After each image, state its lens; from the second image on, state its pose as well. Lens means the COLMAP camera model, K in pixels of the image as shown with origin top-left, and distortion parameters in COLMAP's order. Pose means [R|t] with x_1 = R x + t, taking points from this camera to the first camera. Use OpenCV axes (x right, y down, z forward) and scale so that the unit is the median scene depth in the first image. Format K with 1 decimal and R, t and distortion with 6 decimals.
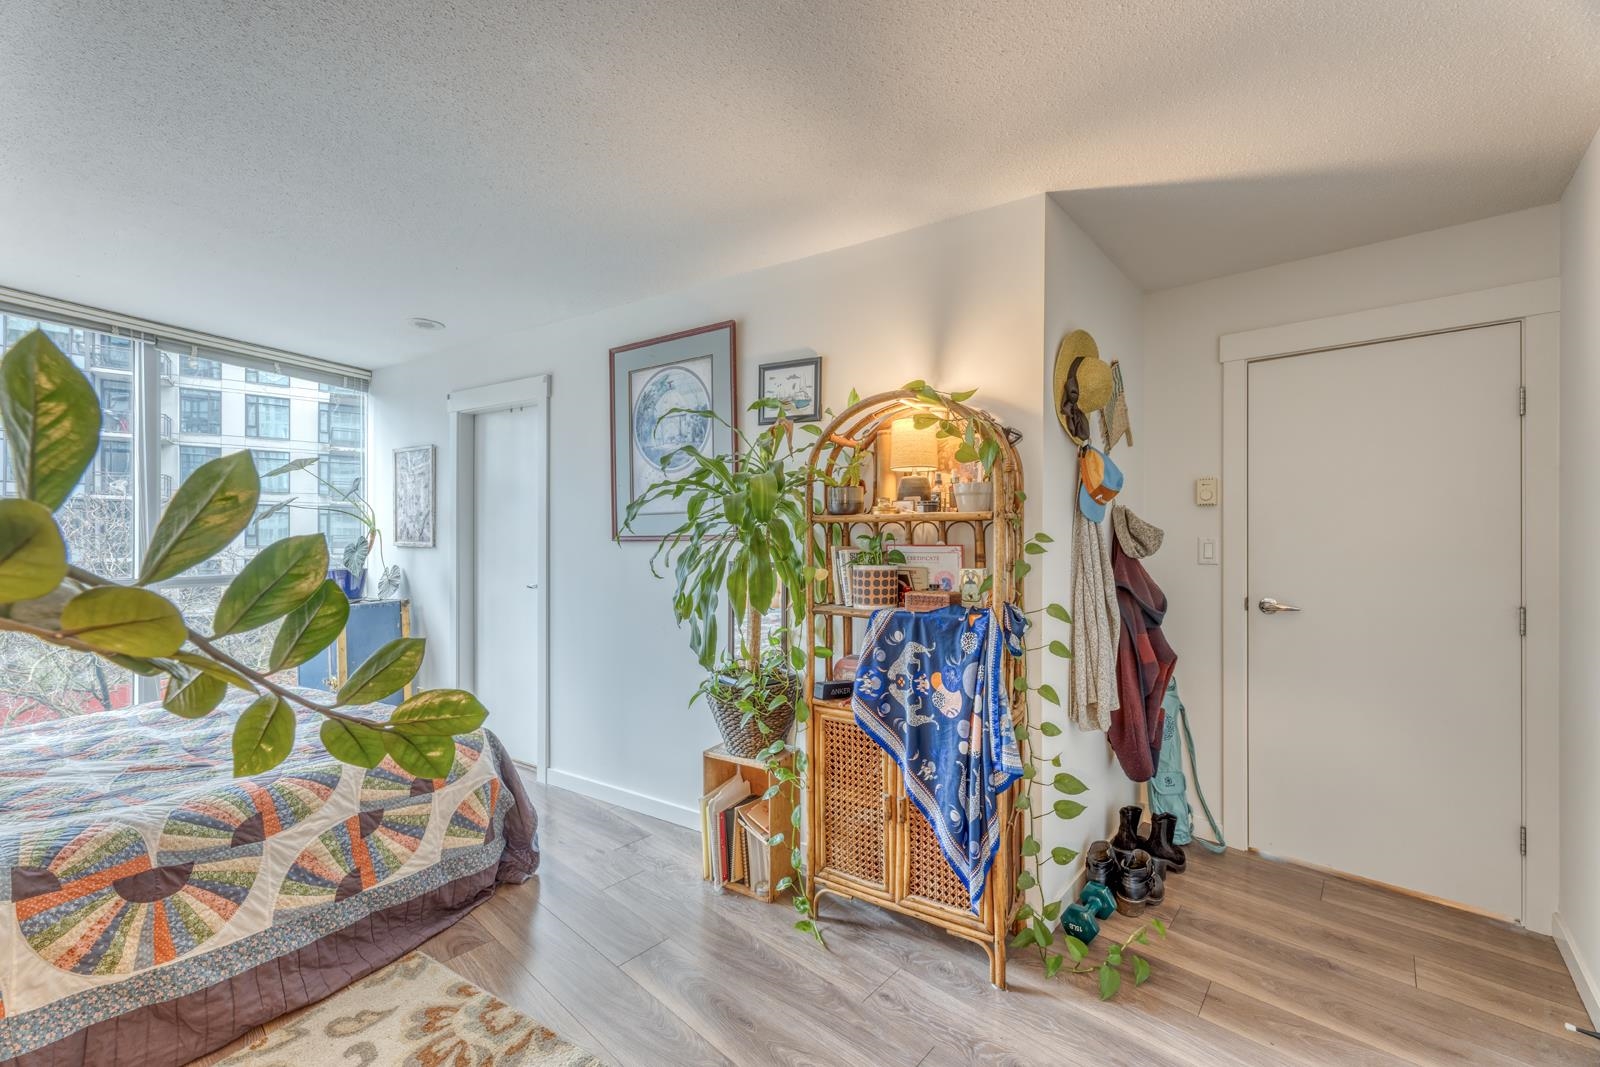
lens RADIAL K [[639.1, 0, 794.6], [0, 639.1, 534.7], [0, 0, 1]] dist [0.002288, -0.000037]
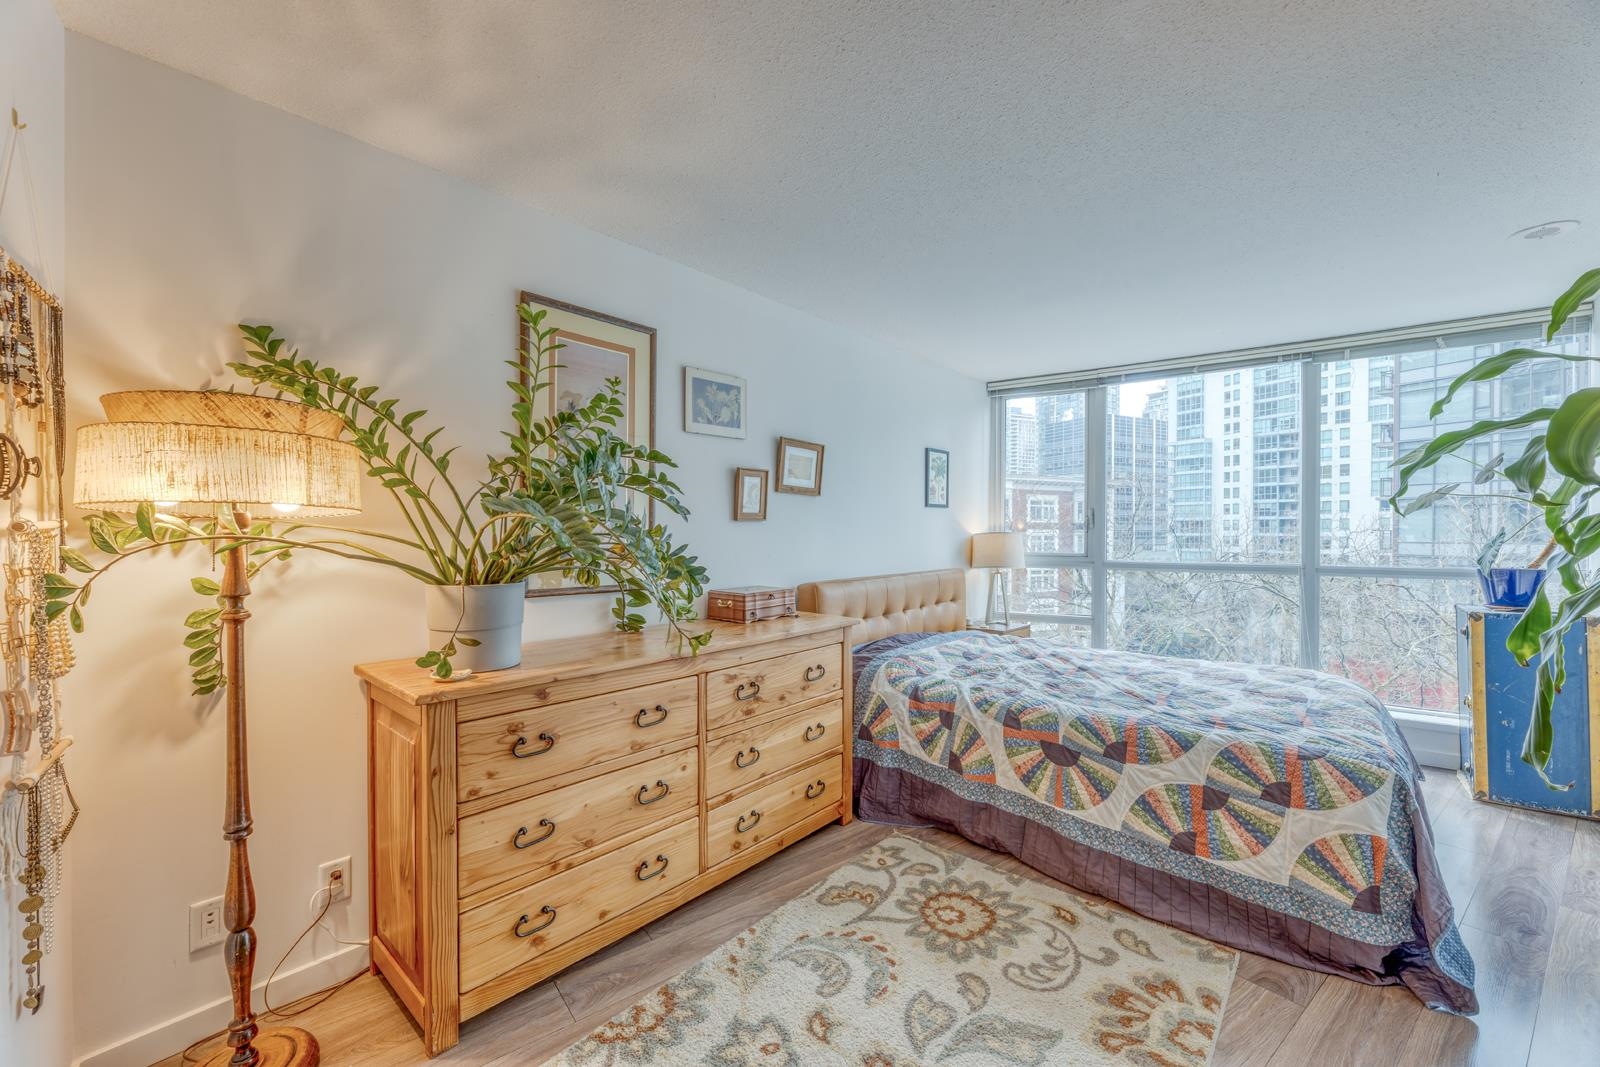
lens RADIAL K [[646.2, 0, 800.0], [0, 646.2, 533.5], [0, 0, 1]] dist [0.002884, 0.000108]
pose [[-0.172391, 0.000414, -0.985029, 0.487931], [0.003482, 0.999994, -0.000189, 0.013480], [0.985022, -0.003463, -0.172391, 0.513850]]
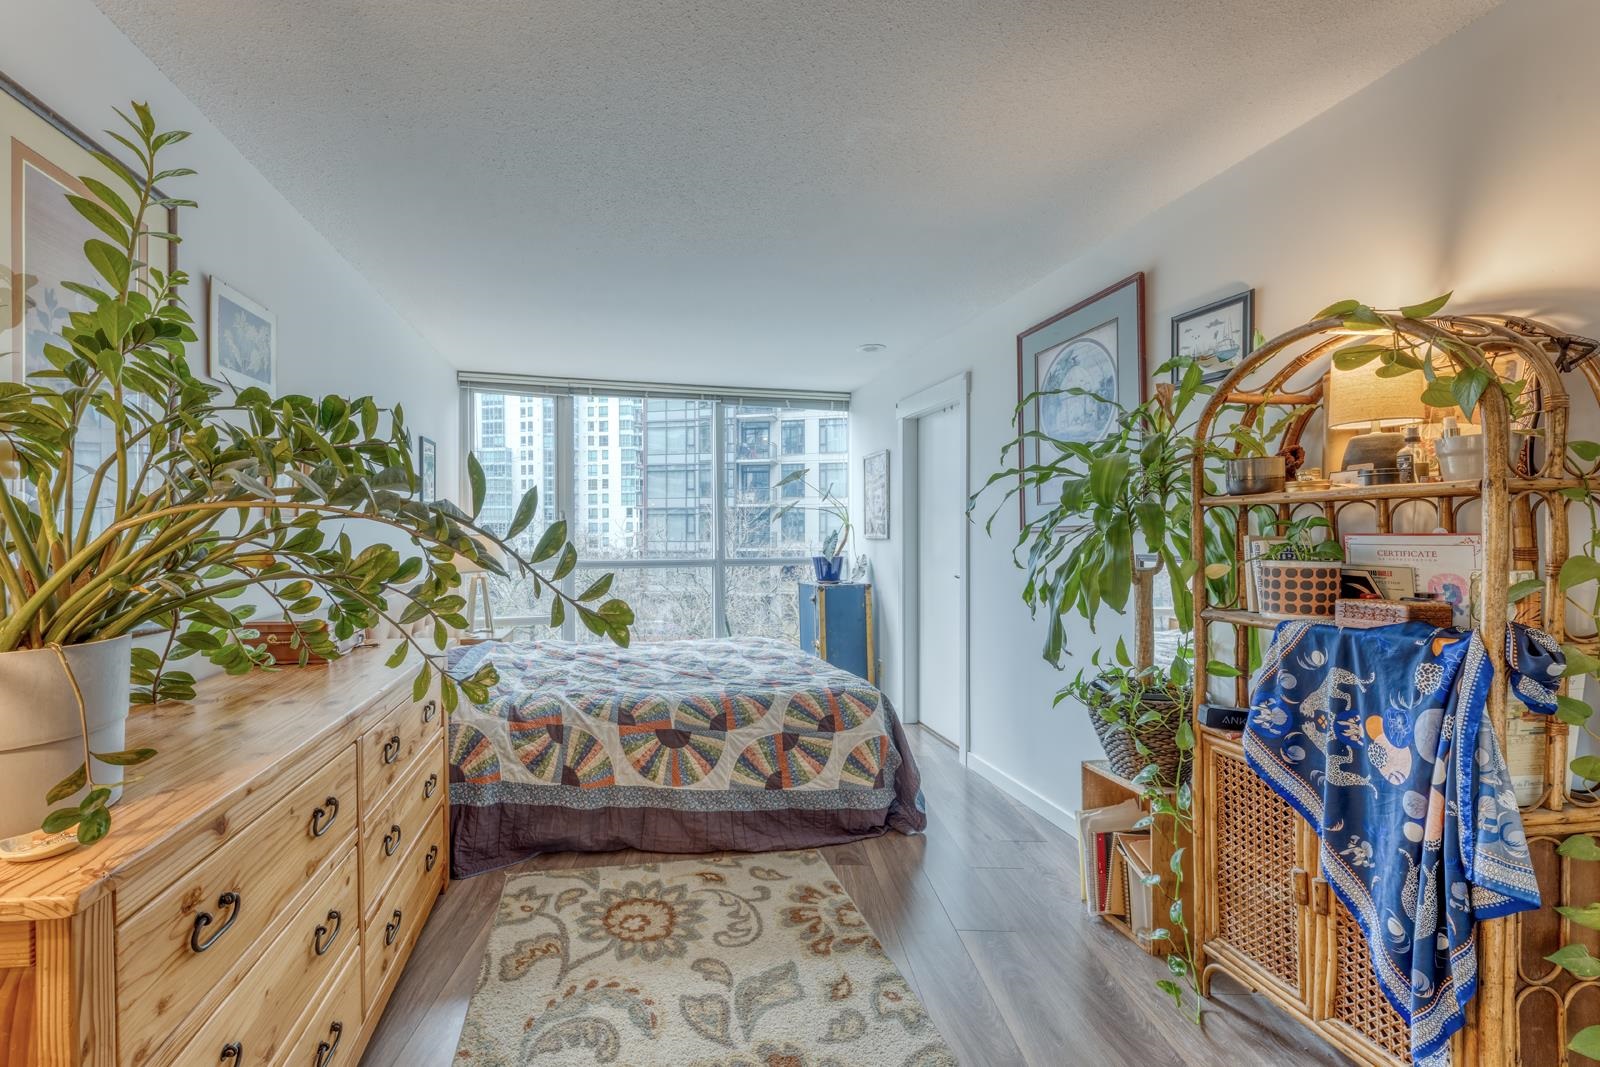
lens RADIAL K [[672.1, 0, 711.5], [0, 672.1, 535.8], [0, 0, 1]] dist [0.002754, 0.000295]
pose [[0.637148, -0.000884, -0.770741, 0.316304], [0.007138, 0.999963, 0.004753, 0.010793], [0.770709, -0.008530, 0.637131, -0.020973]]
